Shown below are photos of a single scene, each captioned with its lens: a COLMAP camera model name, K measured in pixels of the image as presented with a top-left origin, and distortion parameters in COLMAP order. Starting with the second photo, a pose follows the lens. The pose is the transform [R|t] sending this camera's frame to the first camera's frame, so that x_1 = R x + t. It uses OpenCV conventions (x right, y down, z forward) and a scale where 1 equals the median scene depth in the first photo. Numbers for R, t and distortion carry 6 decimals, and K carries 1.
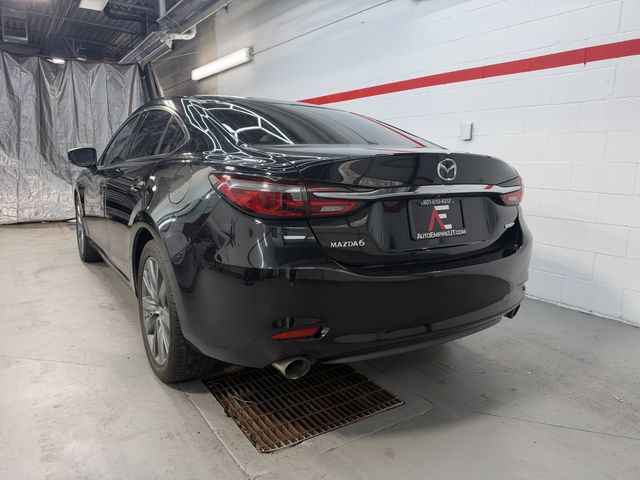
lens RADIAL K [[467.6, 0, 312.8], [0, 467.6, 235.7], [0, 0, 1]] dist [-0.008309, -0.003342]
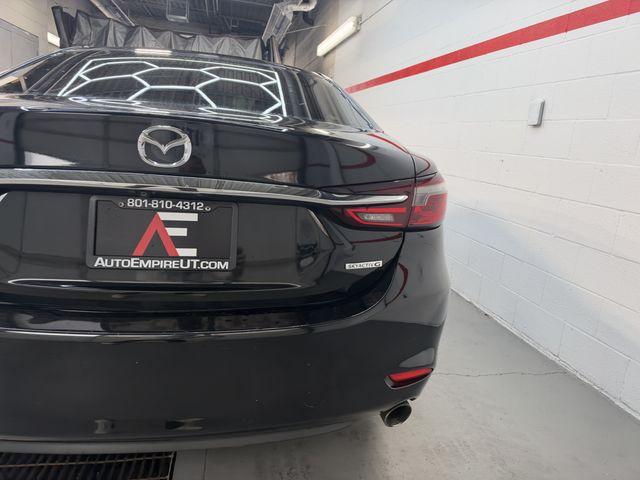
lens RADIAL K [[465.7, 0, 320.0], [0, 465.7, 240.0], [0, 0, 1]] dist [-0.010047, -0.007059]
pose [[0.925907, 0.139558, -0.351028, 0.554793], [-0.127017, 0.990166, 0.058629, -0.076065], [0.355758, -0.009698, 0.934528, 0.475935]]
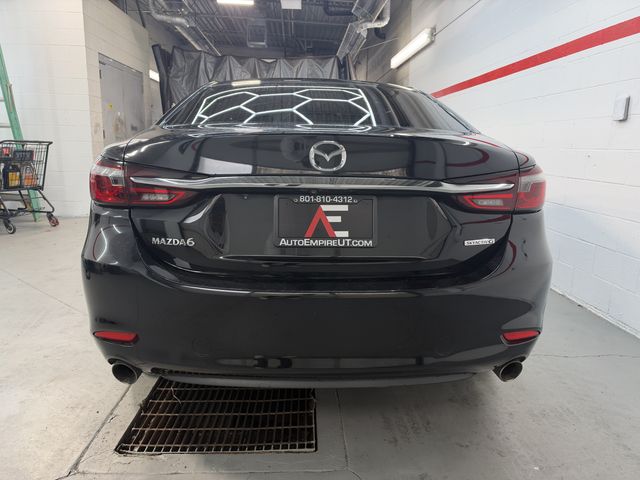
lens RADIAL K [[465.0, 0, 321.8], [0, 465.0, 233.4], [0, 0, 1]] dist [-0.005939, -0.010610]
pose [[0.867192, 0.095280, -0.488774, 0.545273], [-0.087823, 0.995402, 0.038224, -0.040176], [0.490169, 0.009778, 0.871573, 0.308252]]
